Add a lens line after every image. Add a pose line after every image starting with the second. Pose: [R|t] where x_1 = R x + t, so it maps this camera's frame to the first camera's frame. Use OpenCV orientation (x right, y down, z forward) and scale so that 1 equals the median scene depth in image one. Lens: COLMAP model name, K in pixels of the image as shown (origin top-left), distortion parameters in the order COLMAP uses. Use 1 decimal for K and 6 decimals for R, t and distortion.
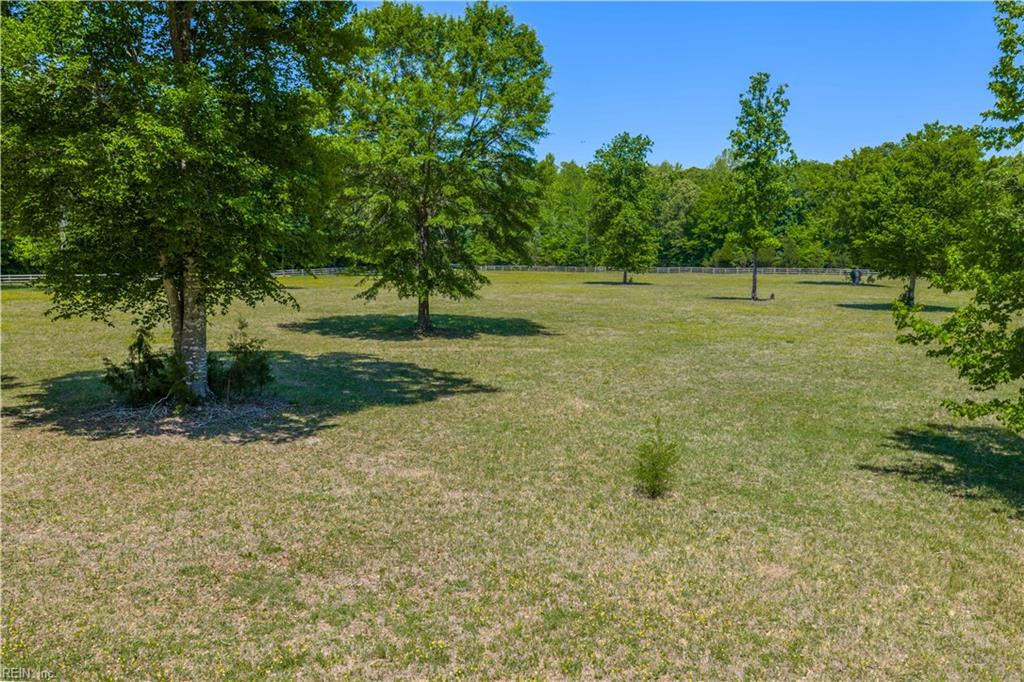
lens RADIAL K [[845.2, 0, 511.7], [0, 845.2, 341.6], [0, 0, 1]] dist [-0.001385, 0.001349]
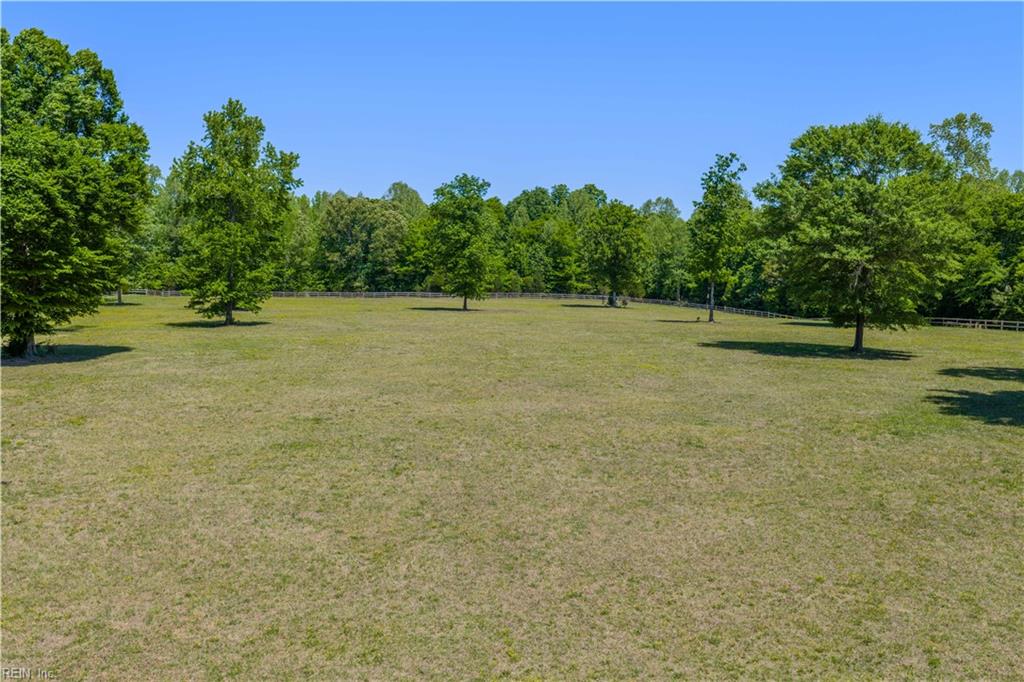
lens RADIAL K [[845.2, 0, 511.1], [0, 845.2, 340.6], [0, 0, 1]] dist [-0.001385, 0.001349]
pose [[0.785583, -0.039594, 0.617489, -0.357378], [0.052916, 0.998594, -0.003291, -0.015020], [-0.616490, 0.035260, 0.786573, 0.068537]]
